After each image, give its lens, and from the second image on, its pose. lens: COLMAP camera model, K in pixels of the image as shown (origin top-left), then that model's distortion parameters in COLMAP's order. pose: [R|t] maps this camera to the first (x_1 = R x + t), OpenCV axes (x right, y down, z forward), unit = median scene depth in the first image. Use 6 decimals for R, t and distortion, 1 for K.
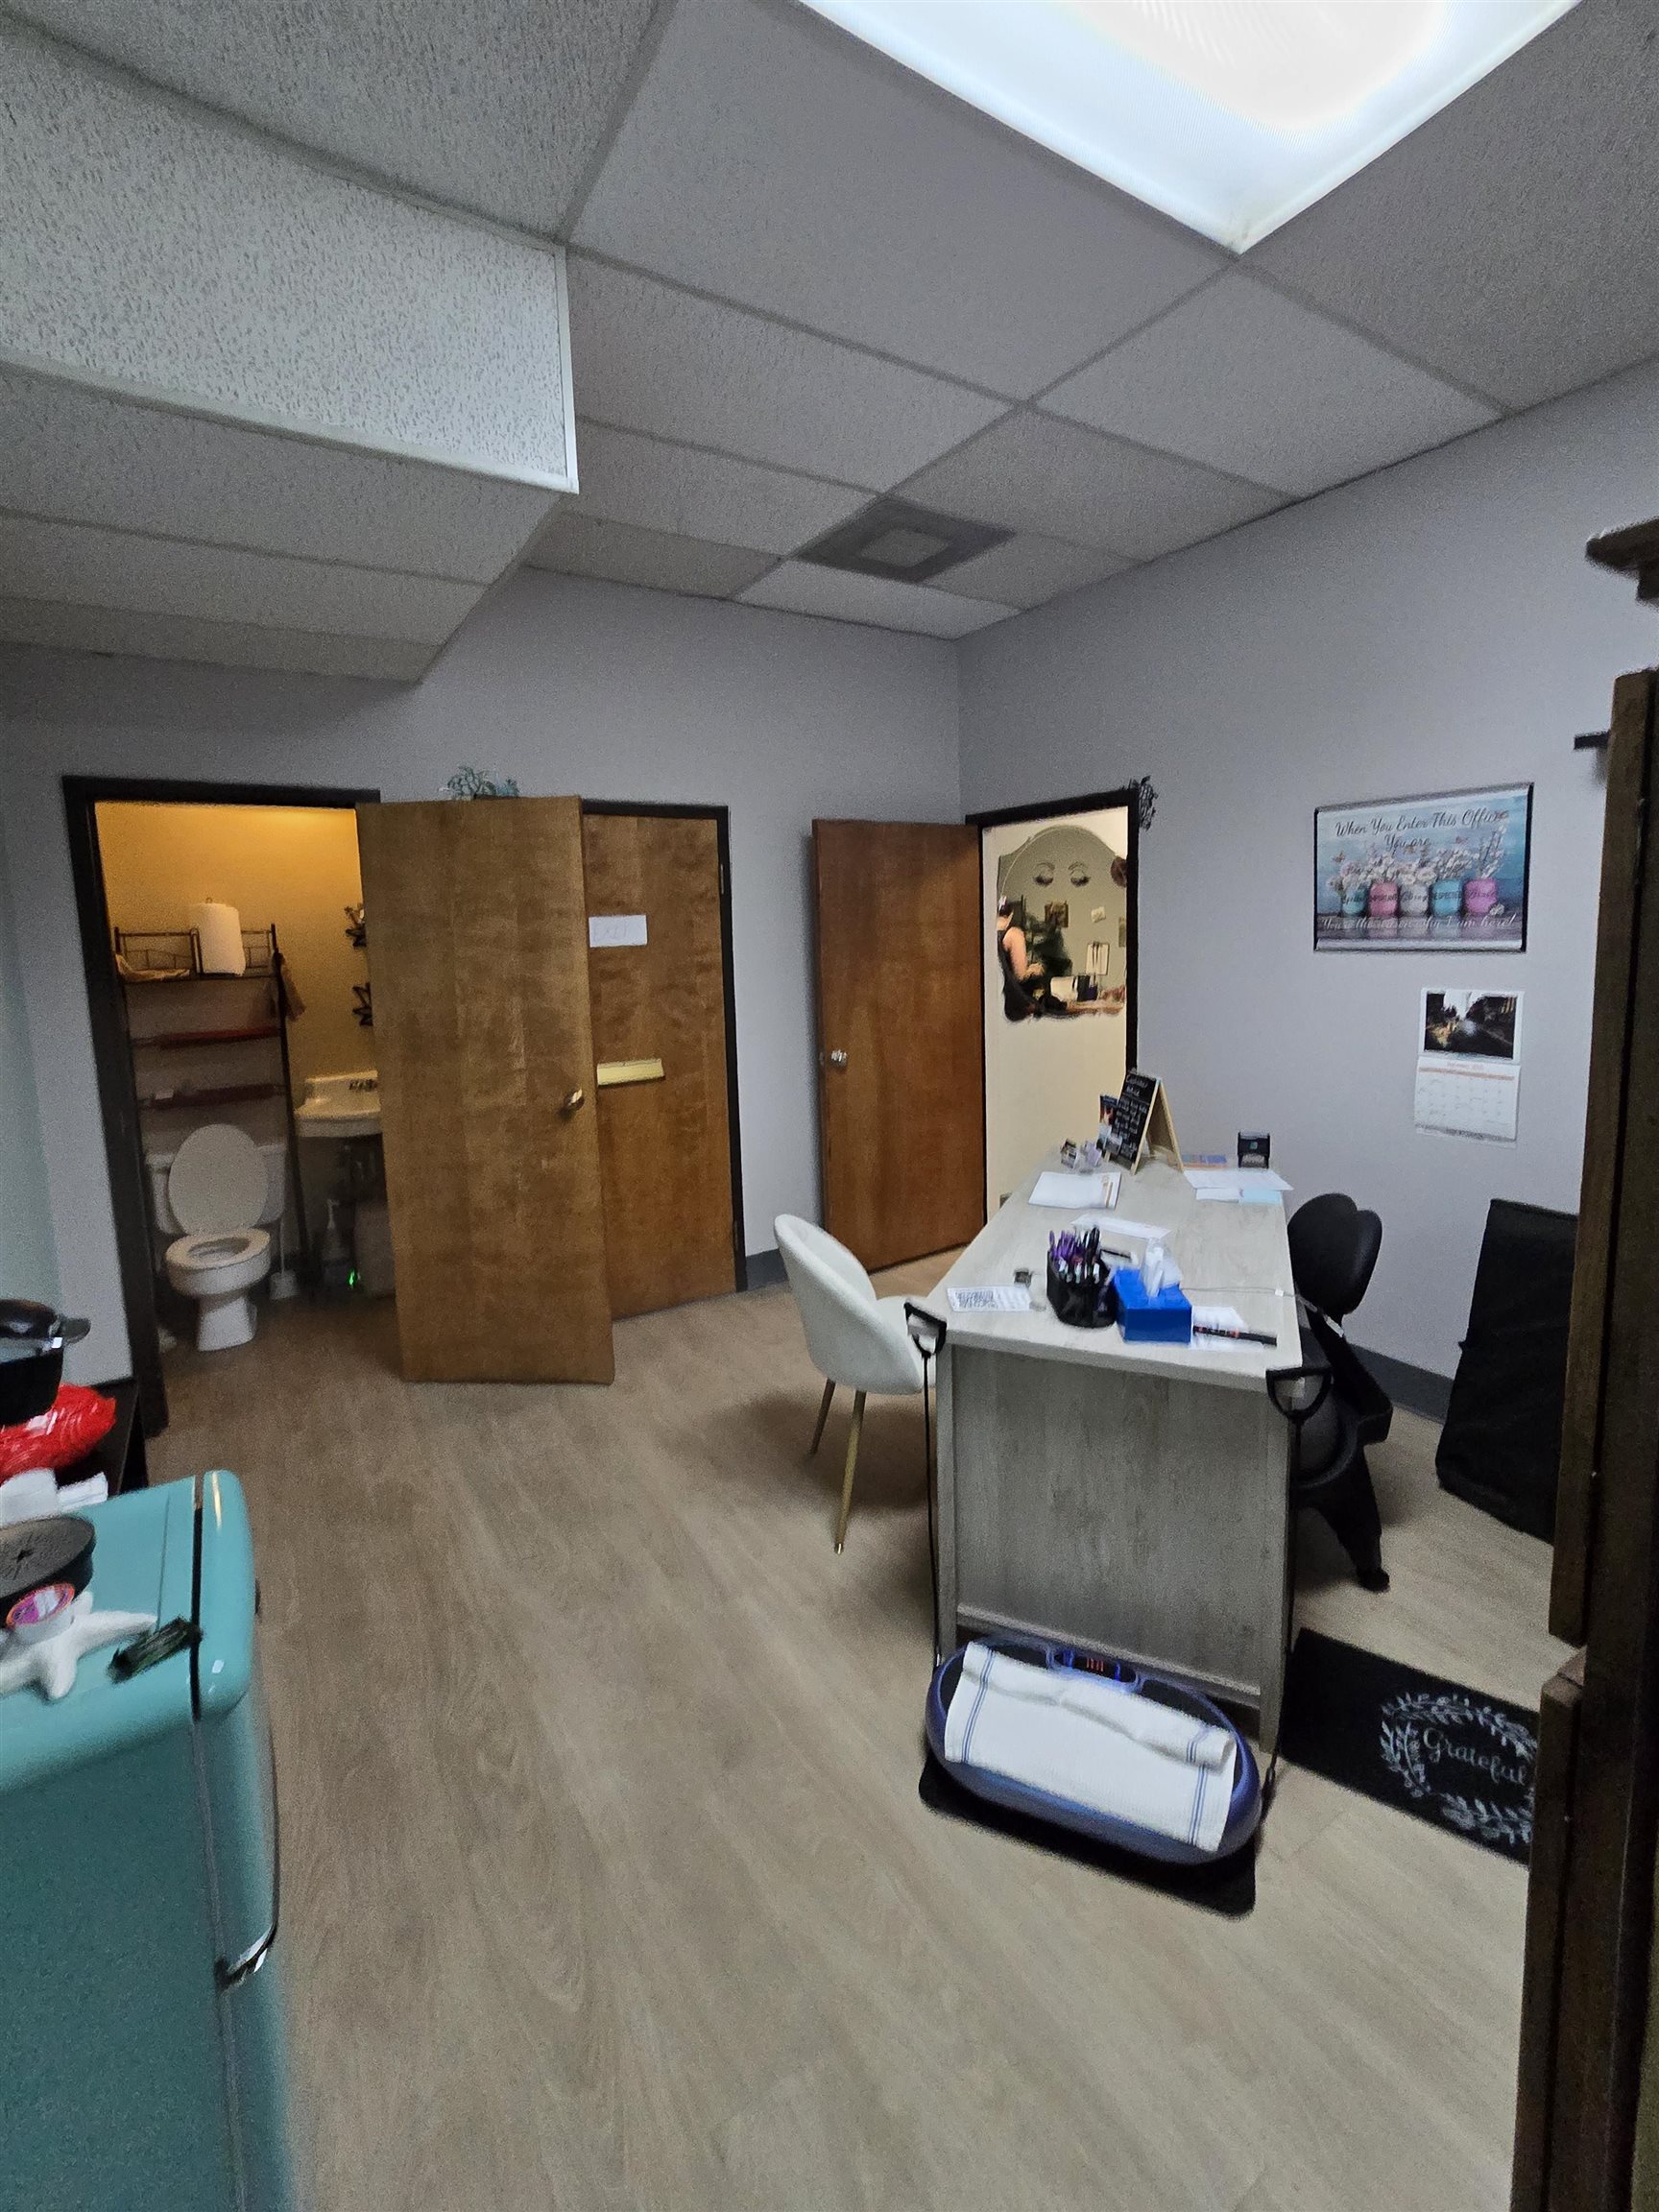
lens RADIAL K [[957.7, 0, 825.4], [0, 957.7, 1042.1], [0, 0, 1]] dist [-0.015739, 0.000159]
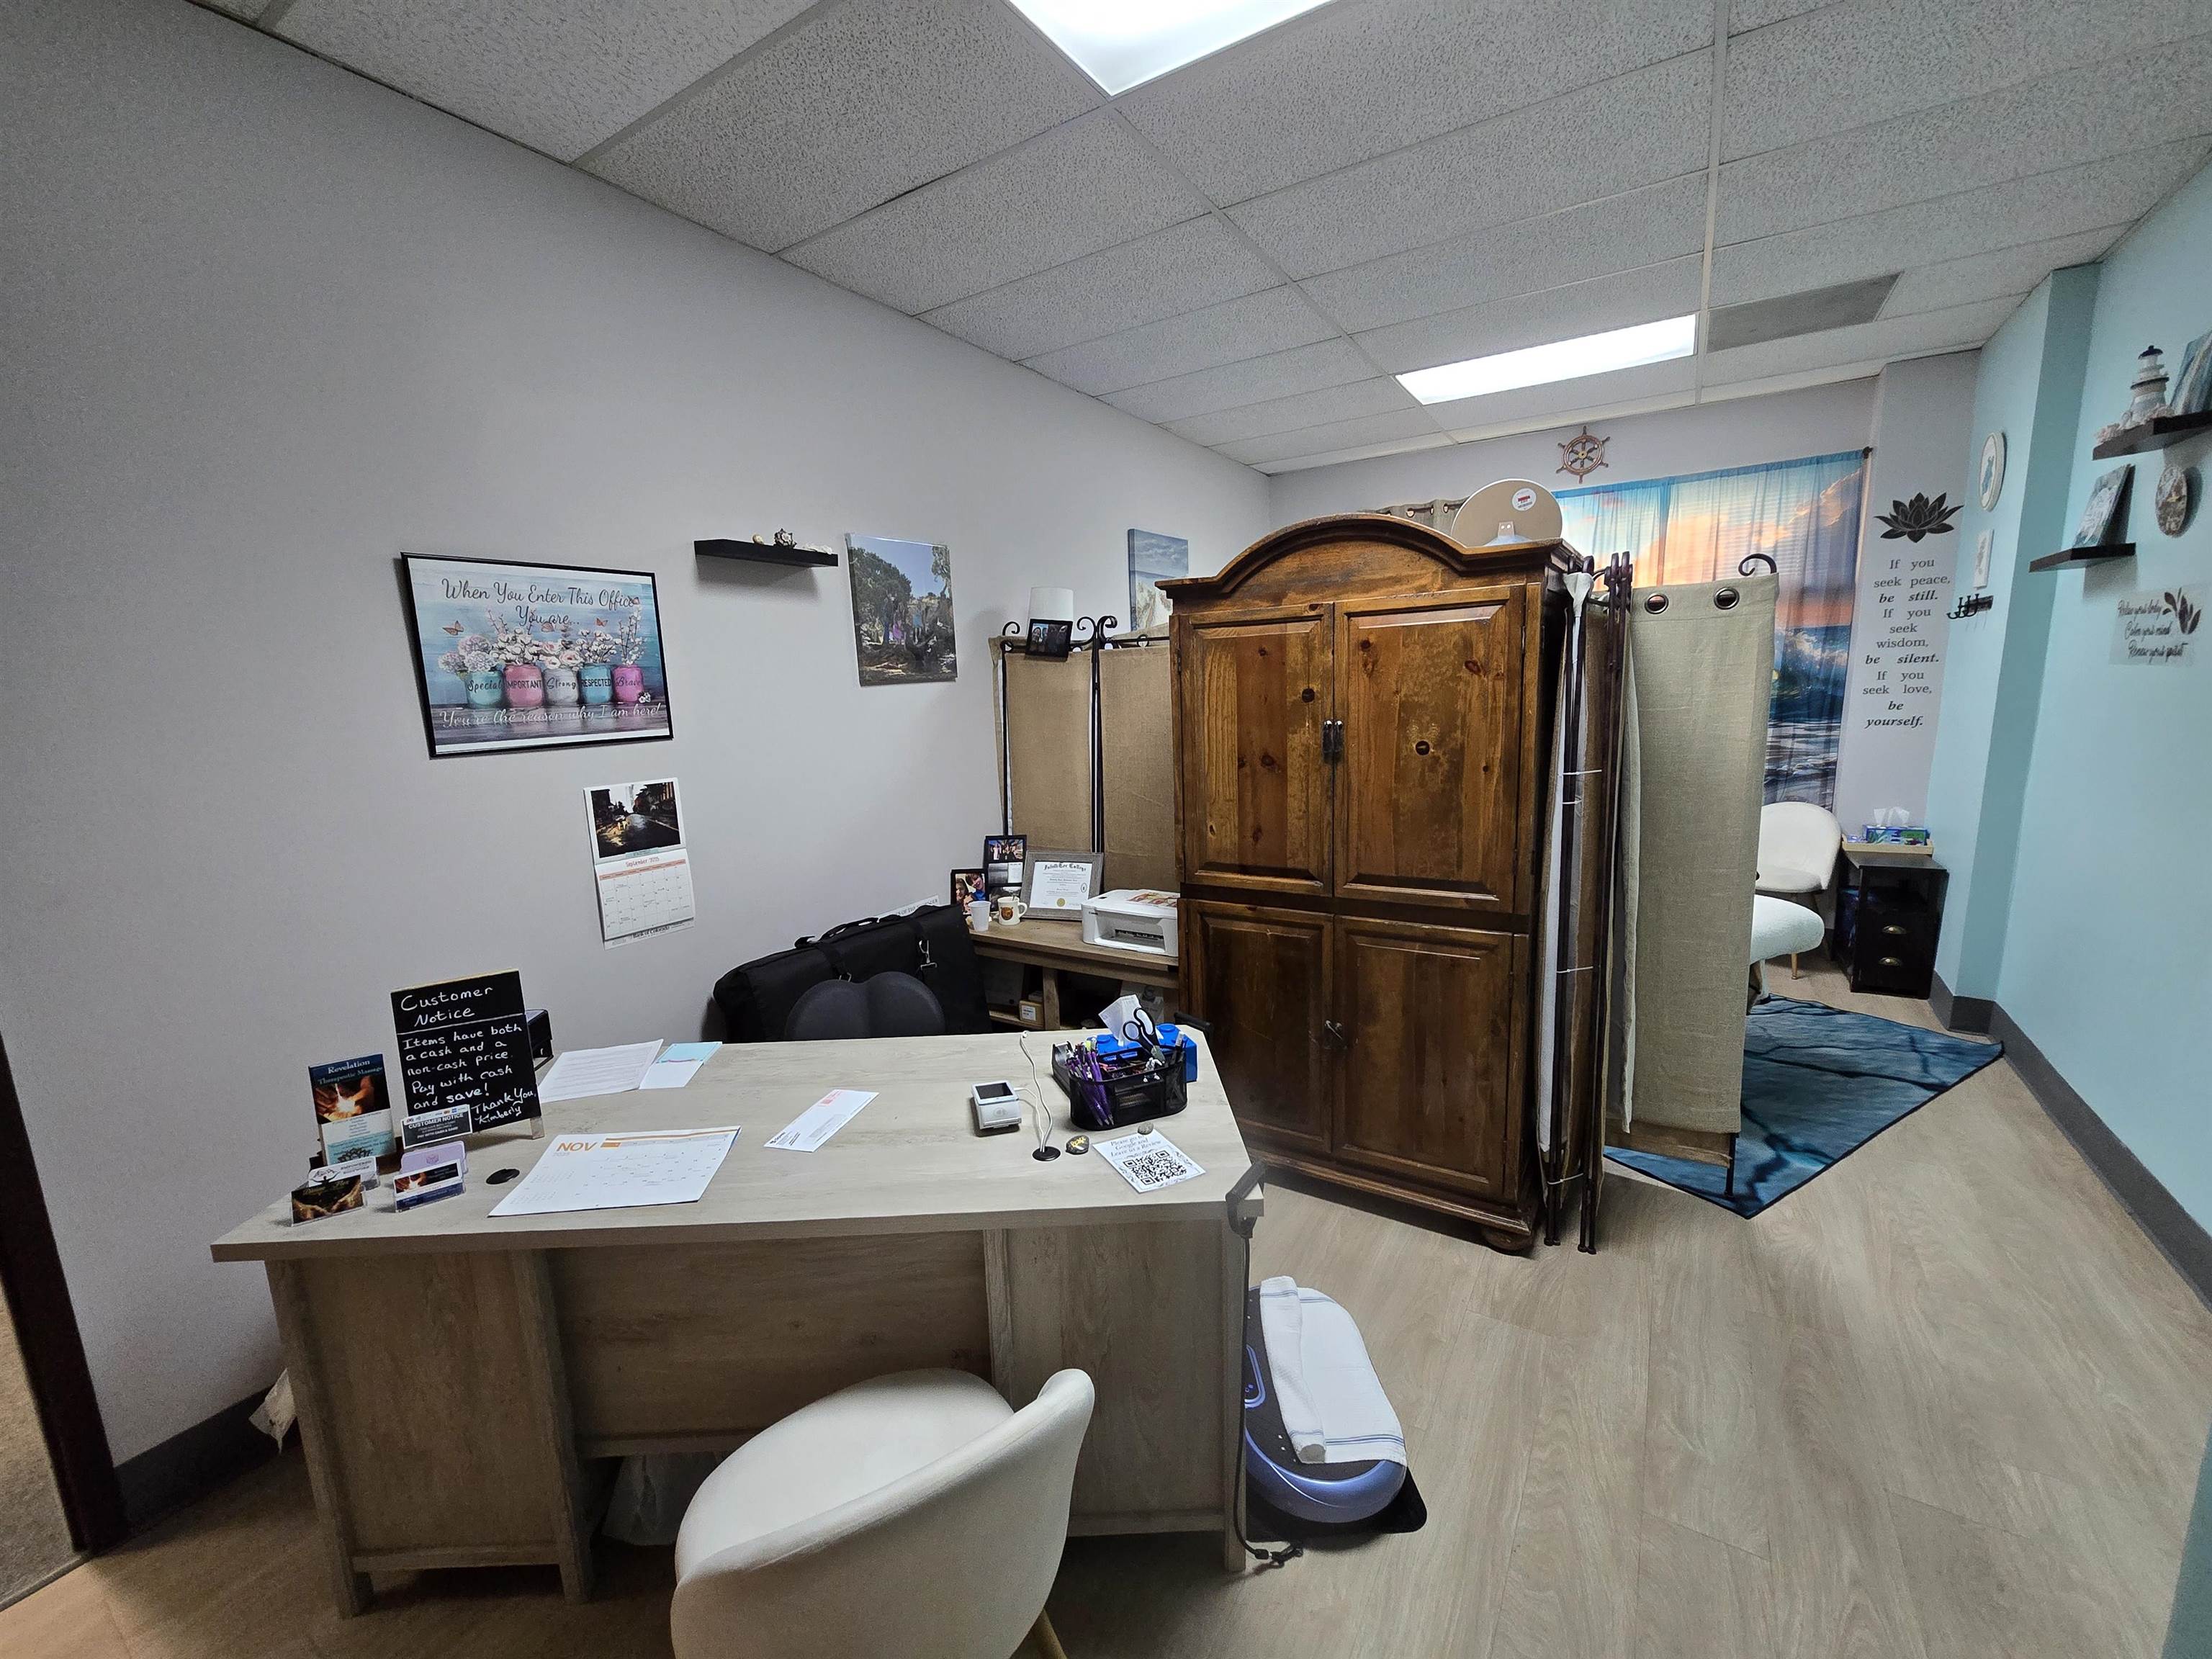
lens RADIAL K [[896.2, 0, 1097.6], [0, 896.2, 838.1], [0, 0, 1]] dist [-0.002980, -0.000014]
pose [[-0.423129, -0.112848, 0.899014, -0.331324], [0.157808, 0.967870, 0.195765, -0.102735], [-0.892221, 0.224706, -0.391726, 0.944232]]
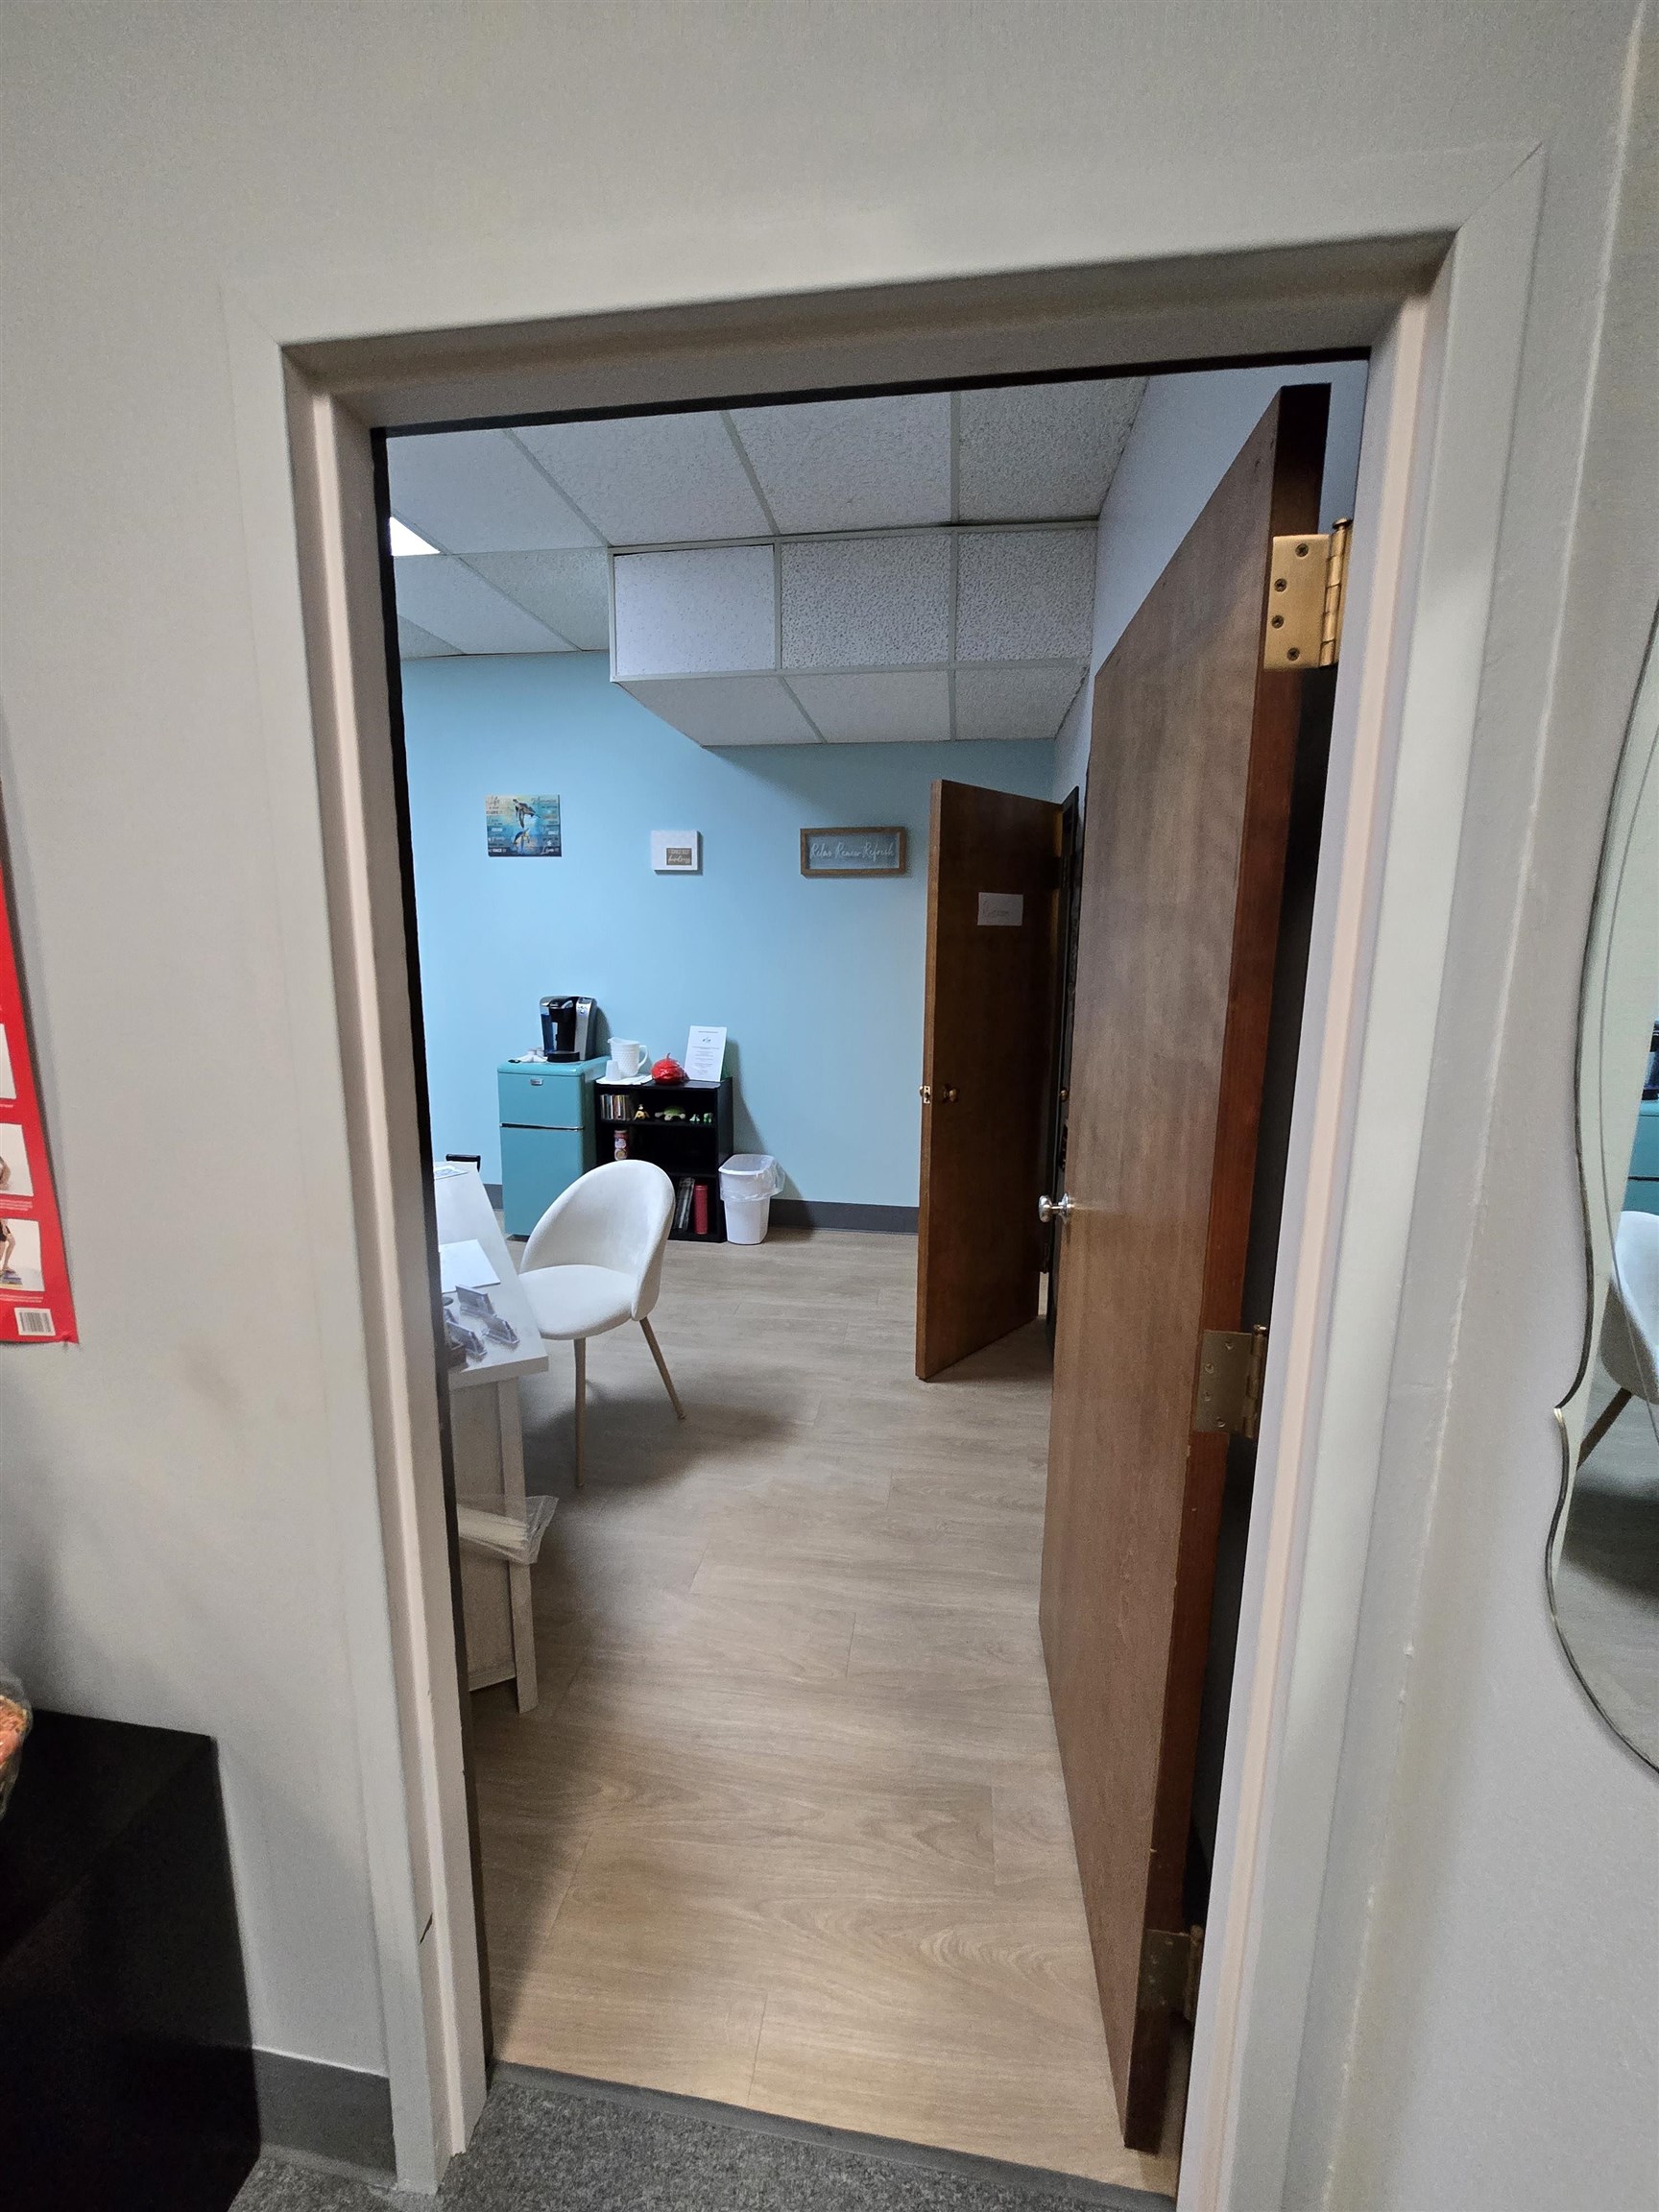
lens RADIAL K [[896.2, 0, 817.8], [0, 896.2, 1091.7], [0, 0, 1]] dist [-0.002980, -0.000014]
pose [[-0.656219, 0.150234, -0.739464, 0.593293], [-0.084170, 0.959290, 0.269589, -0.212485], [0.749862, 0.239150, -0.616859, 1.704622]]
